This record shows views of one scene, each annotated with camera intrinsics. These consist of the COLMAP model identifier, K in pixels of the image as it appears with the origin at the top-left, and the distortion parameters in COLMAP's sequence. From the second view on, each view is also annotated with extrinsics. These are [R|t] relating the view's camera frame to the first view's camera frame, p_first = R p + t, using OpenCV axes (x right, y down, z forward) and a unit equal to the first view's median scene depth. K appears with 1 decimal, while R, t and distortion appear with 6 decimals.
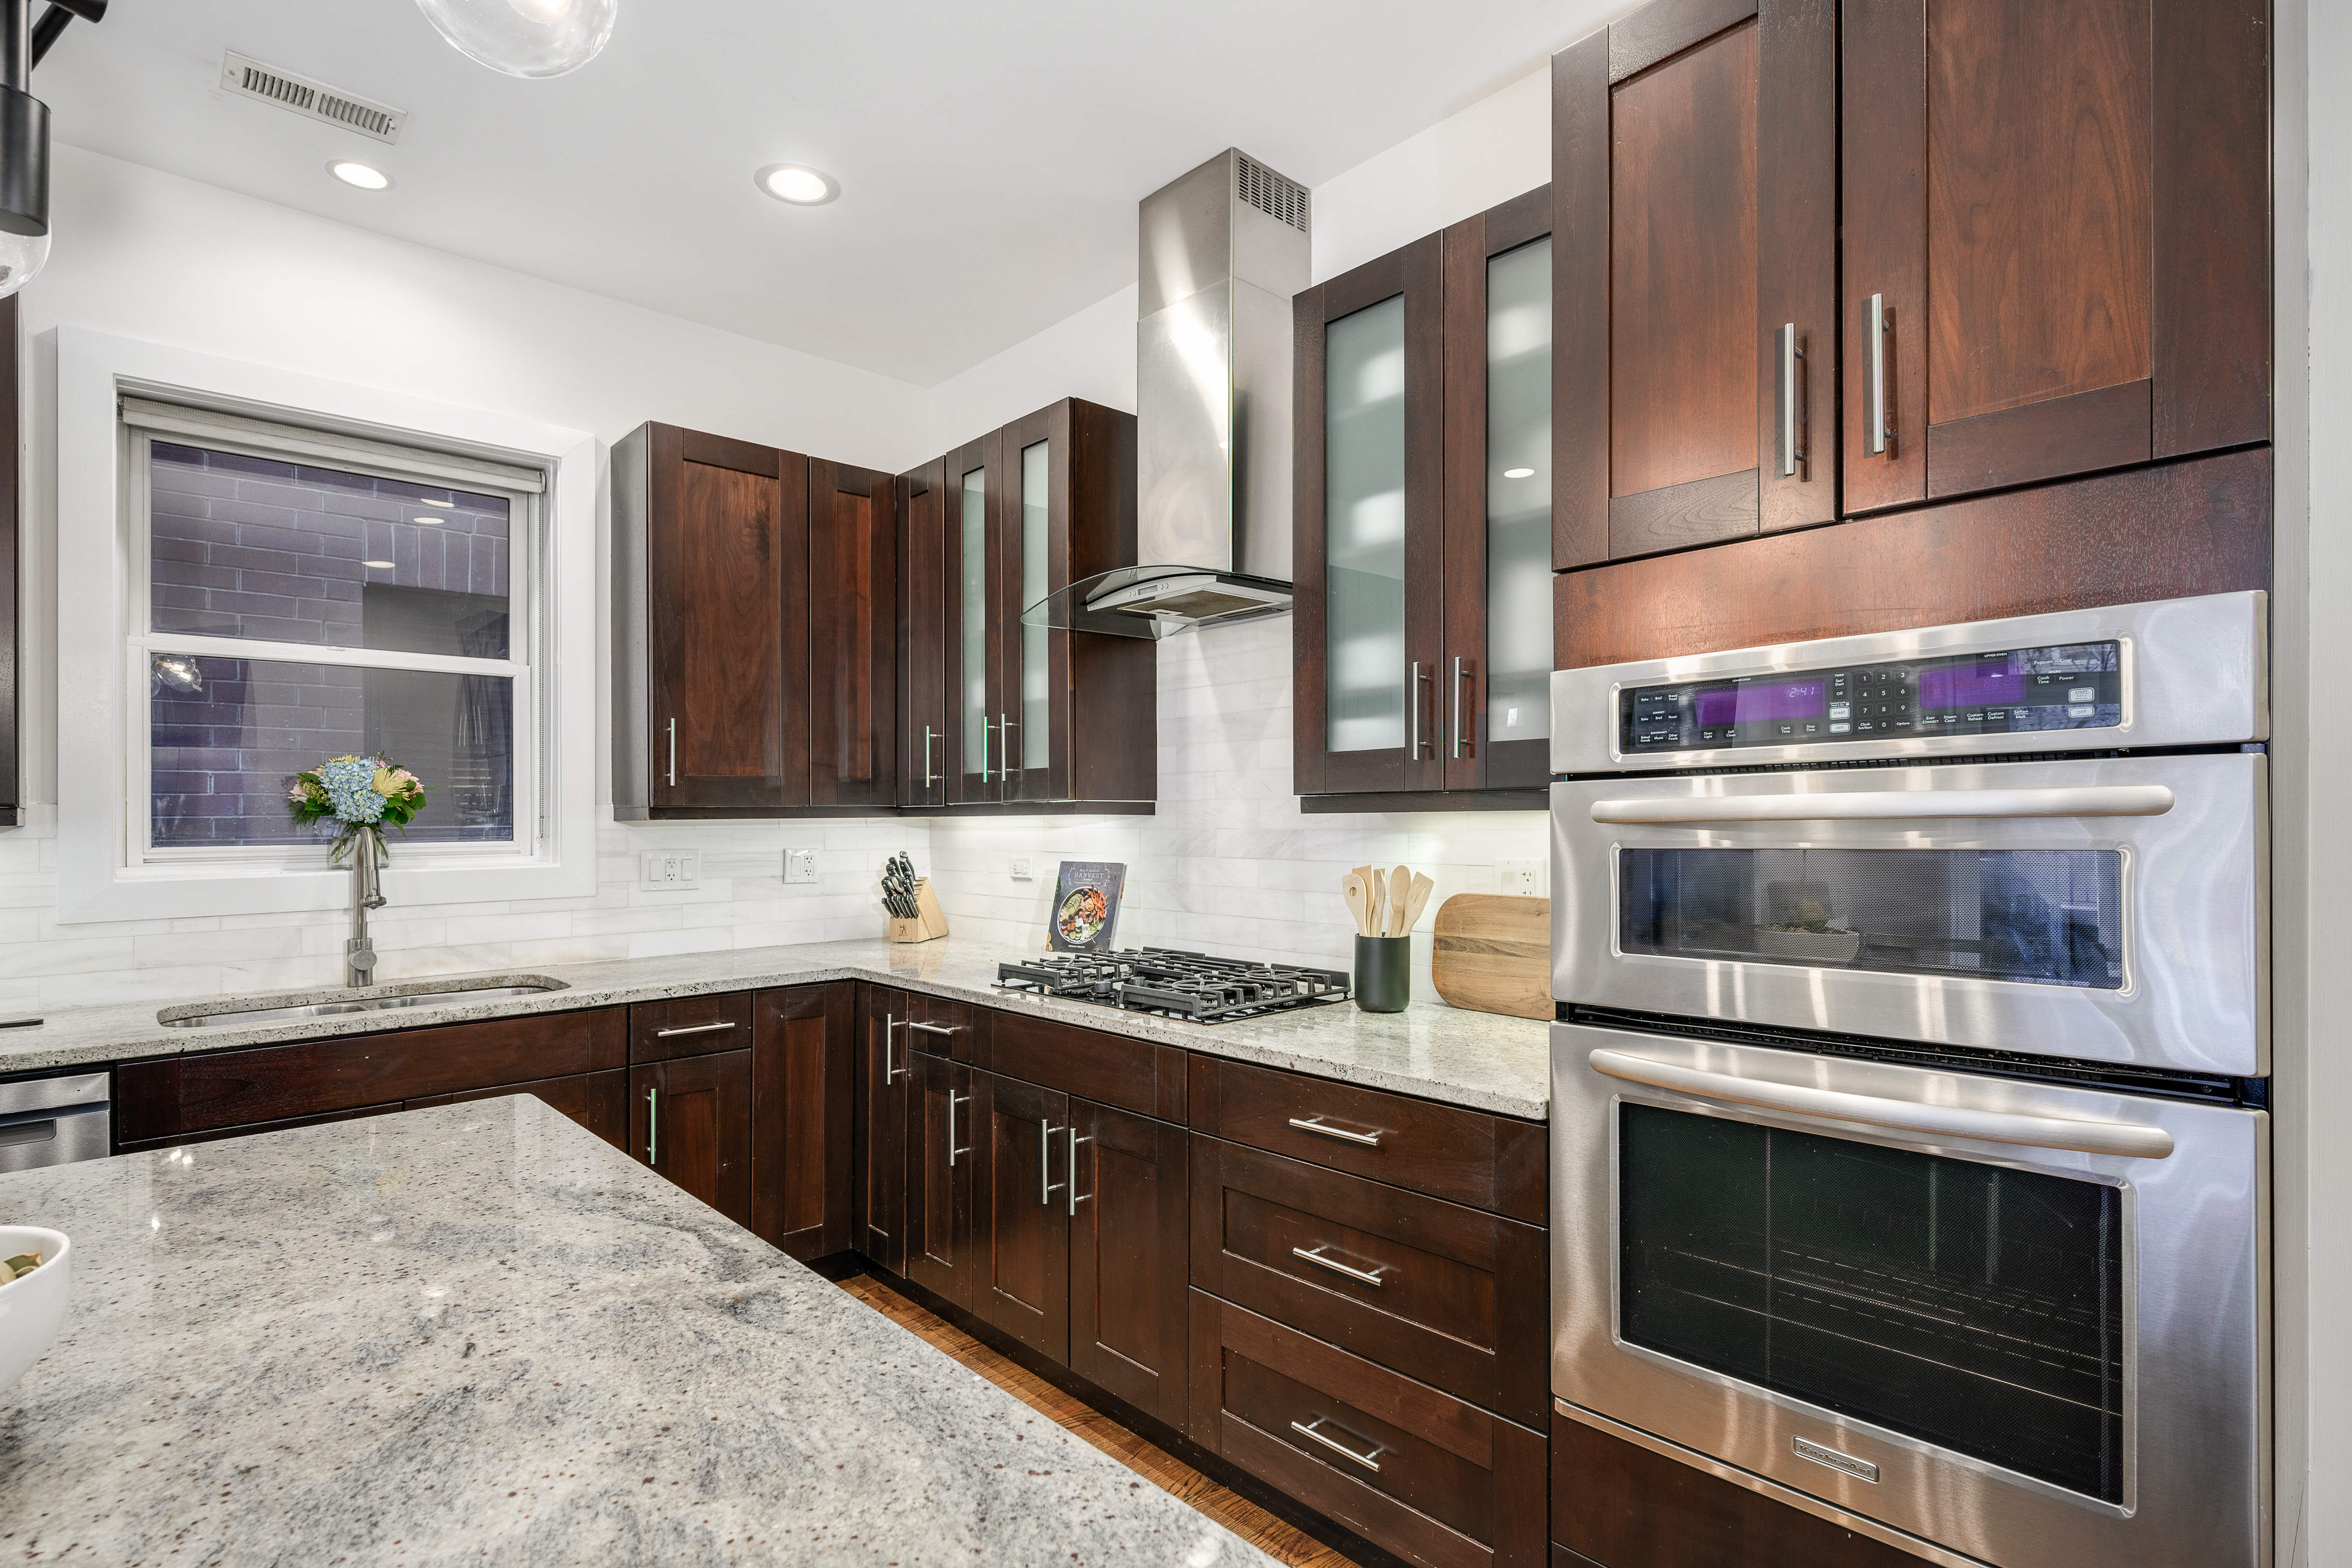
lens RADIAL K [[1144.2, 0, 1174.1], [0, 1144.2, 829.4], [0, 0, 1]] dist [0.001940, 0.000319]
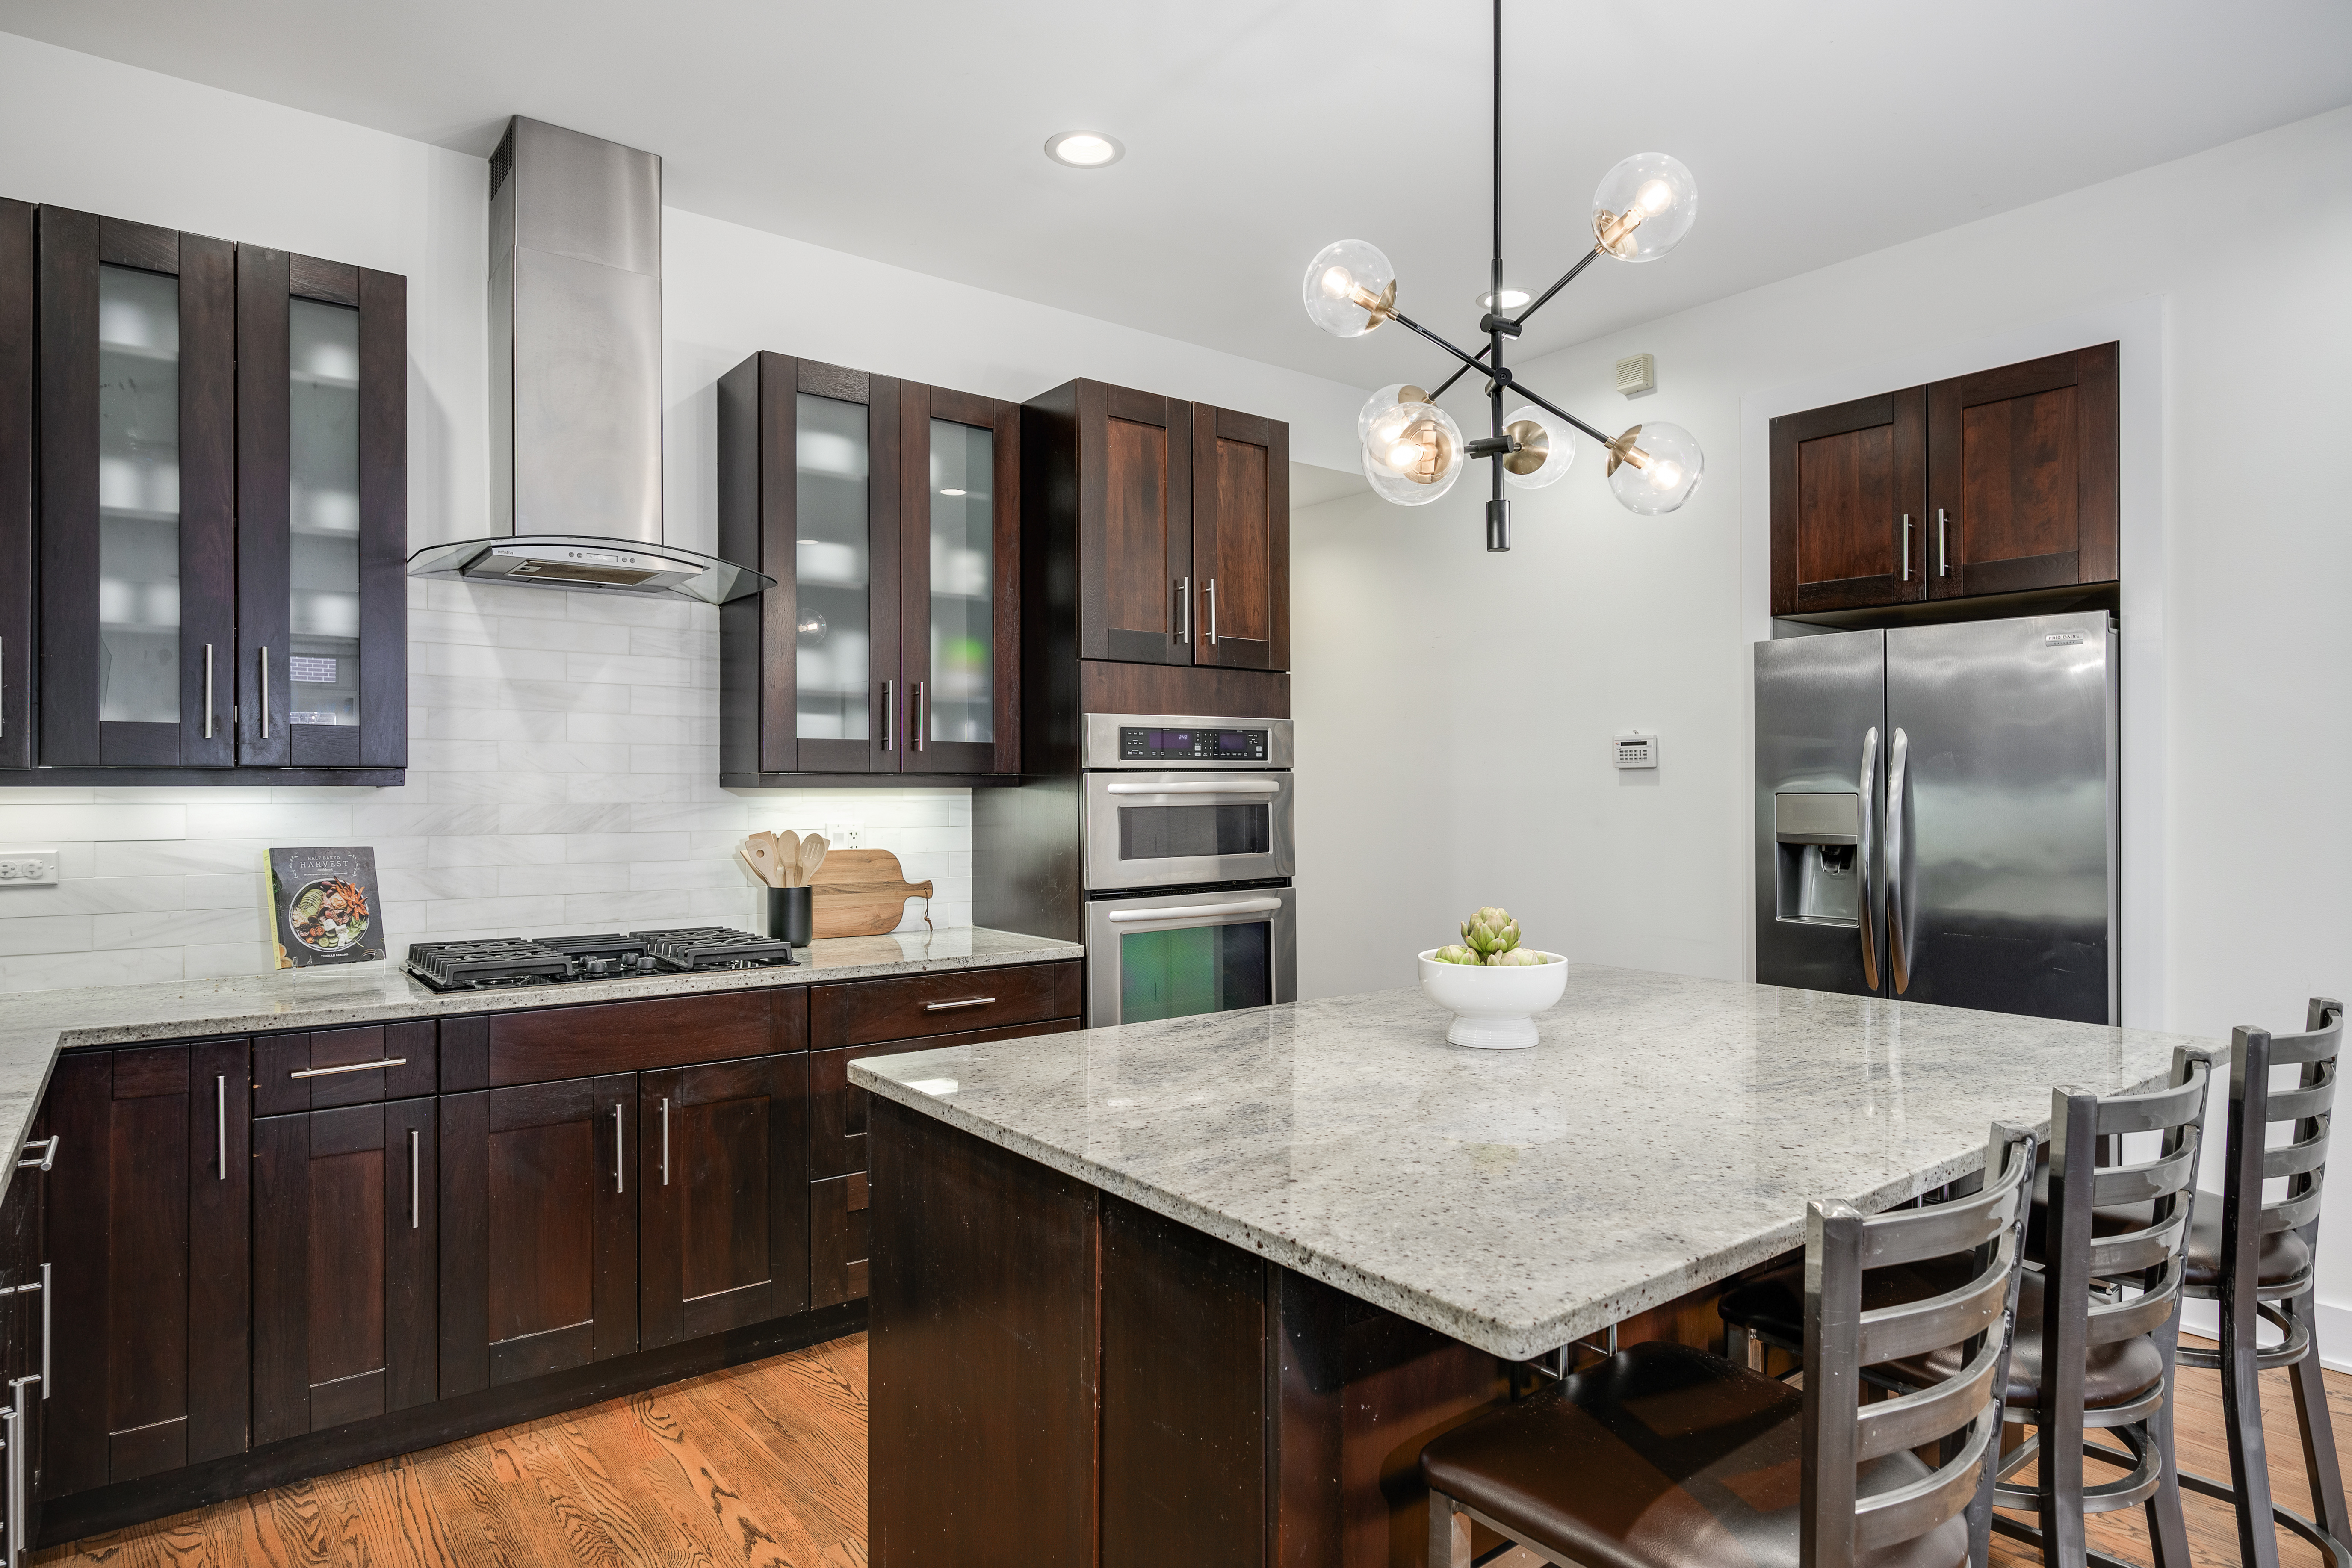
lens RADIAL K [[1302.9, 0, 1196.3], [0, 1302.9, 771.5], [0, 0, 1]] dist [-0.002572, 0.002220]
pose [[0.083447, 0.024437, 0.996213, -1.078840], [0.011917, 0.999603, -0.025519, 0.008227], [-0.996441, 0.014002, 0.083122, 0.400960]]
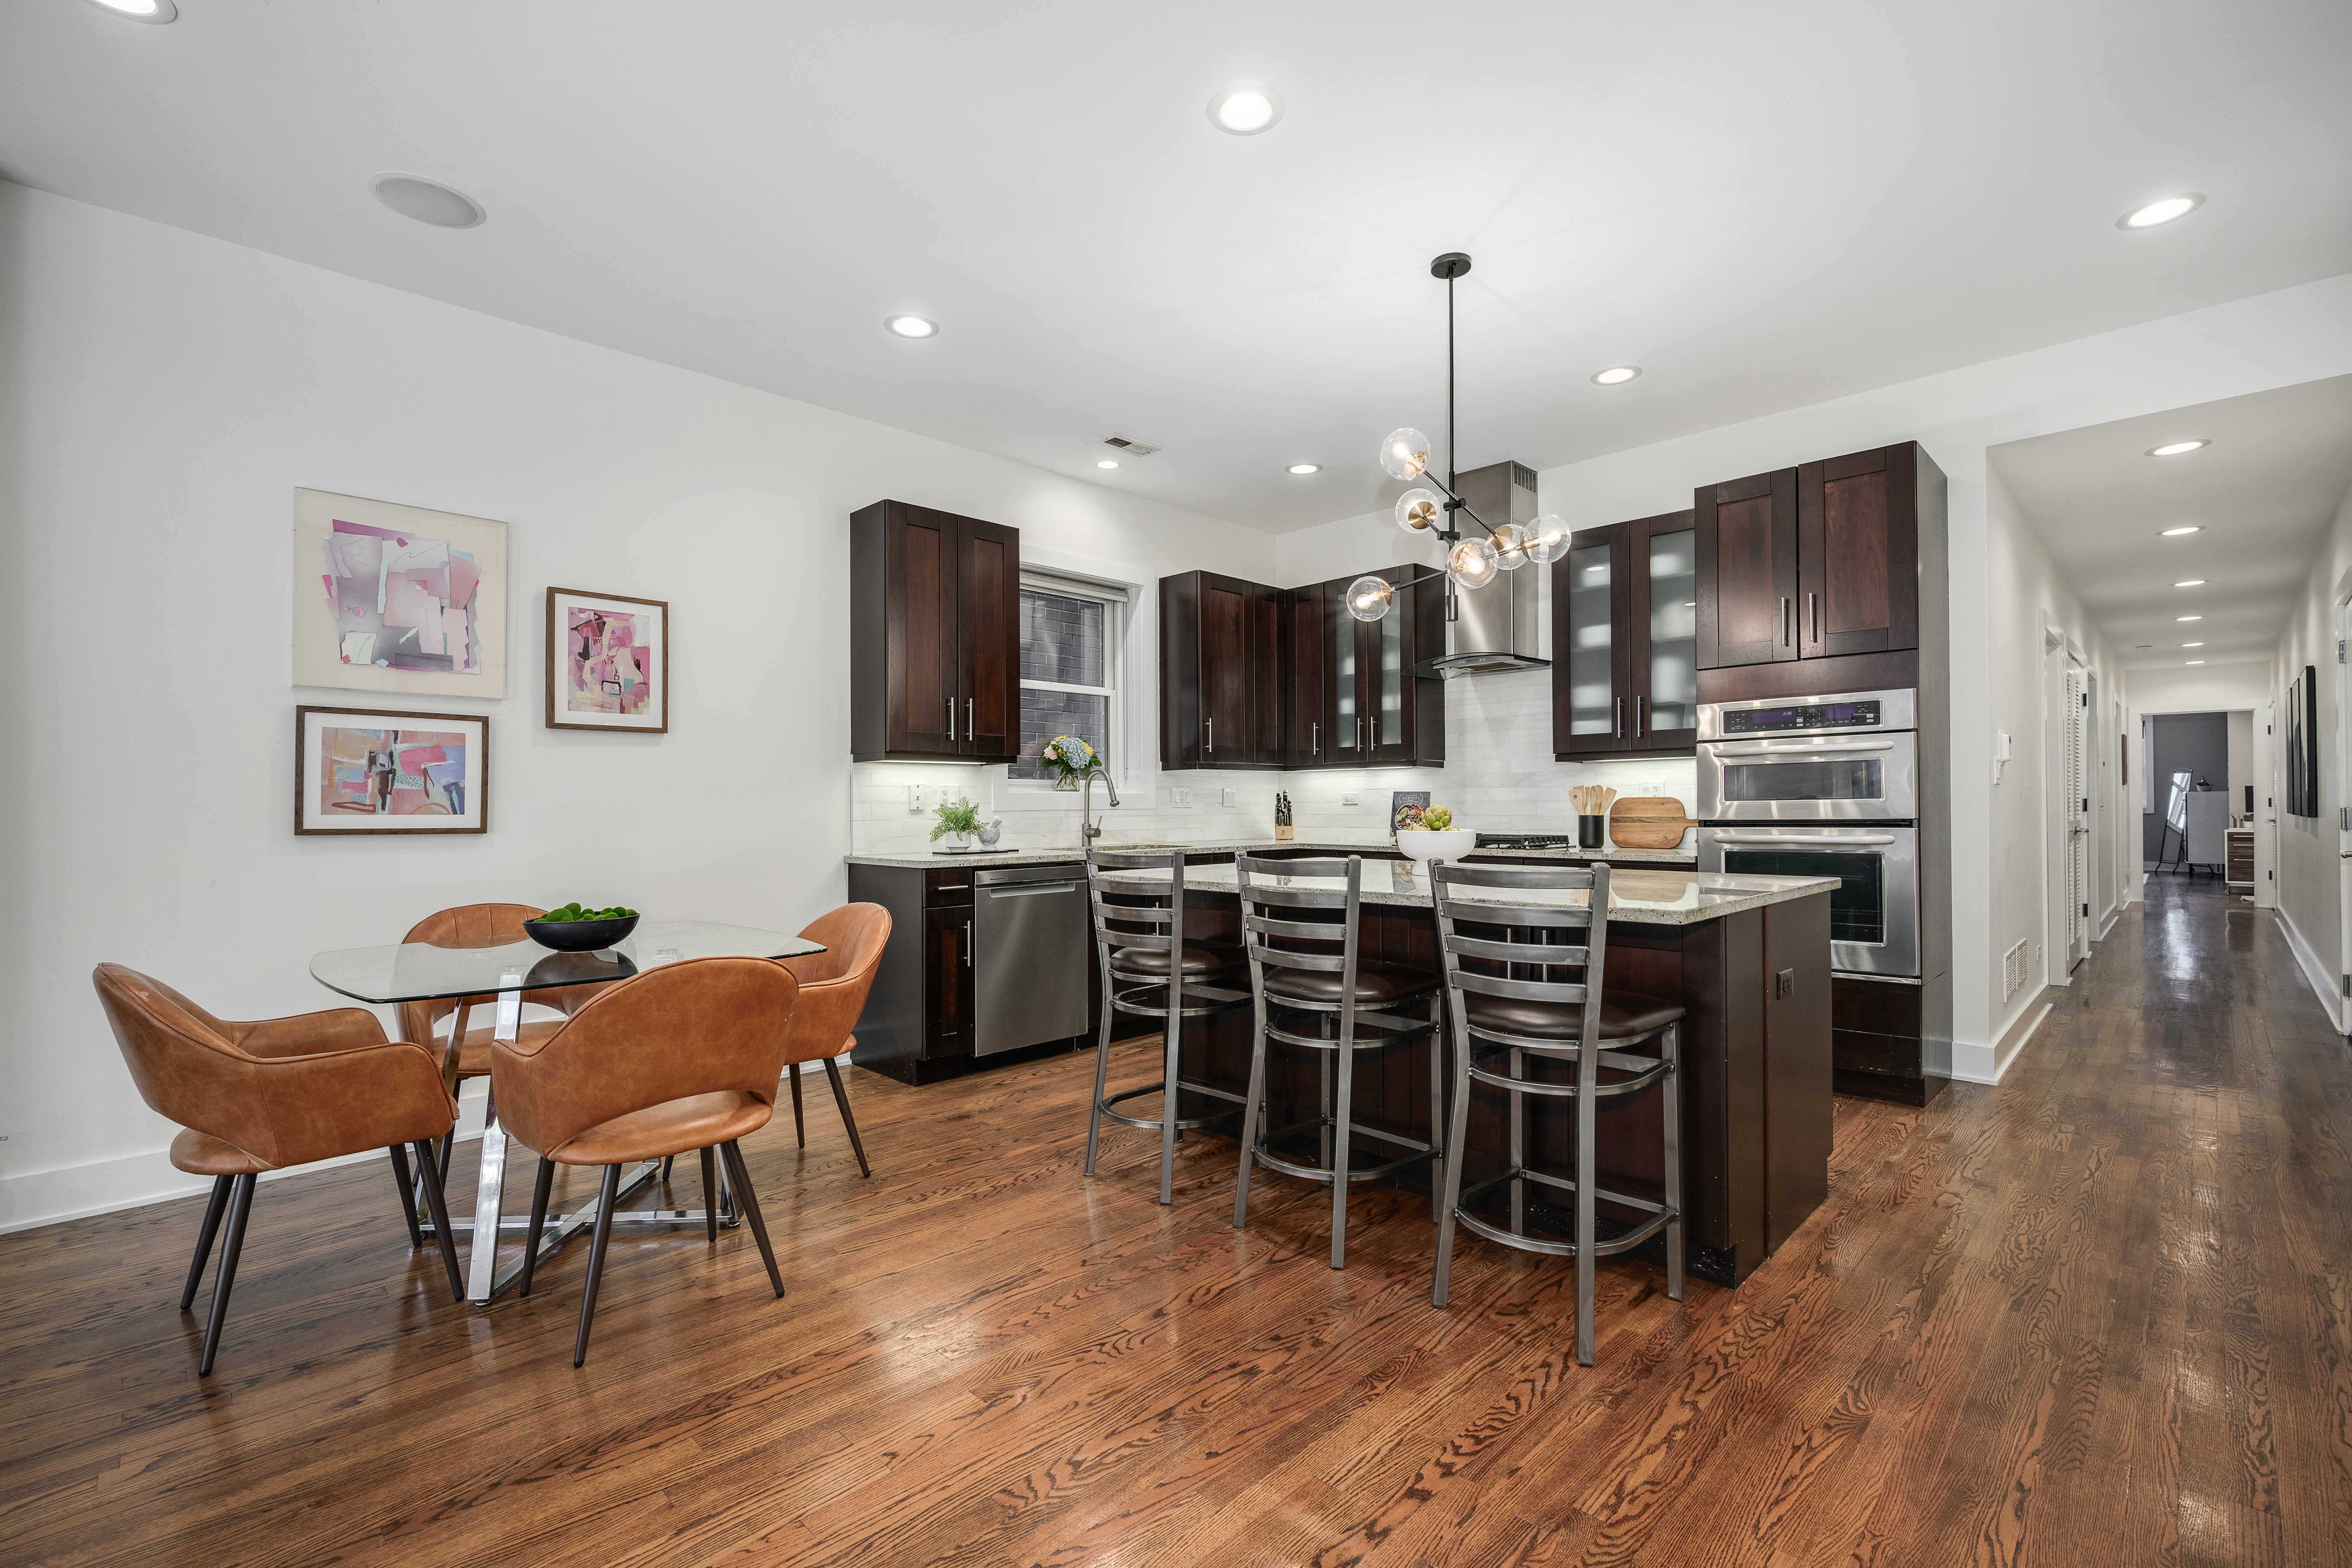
lens RADIAL K [[1059.7, 0, 1167.0], [0, 1059.7, 797.7], [0, 0, 1]] dist [0.002220, 0.000708]
pose [[0.999564, 0.005040, 0.029096, -0.656277], [-0.004415, 0.999759, -0.021512, 0.096491], [-0.029198, 0.021375, 0.999345, -0.984099]]
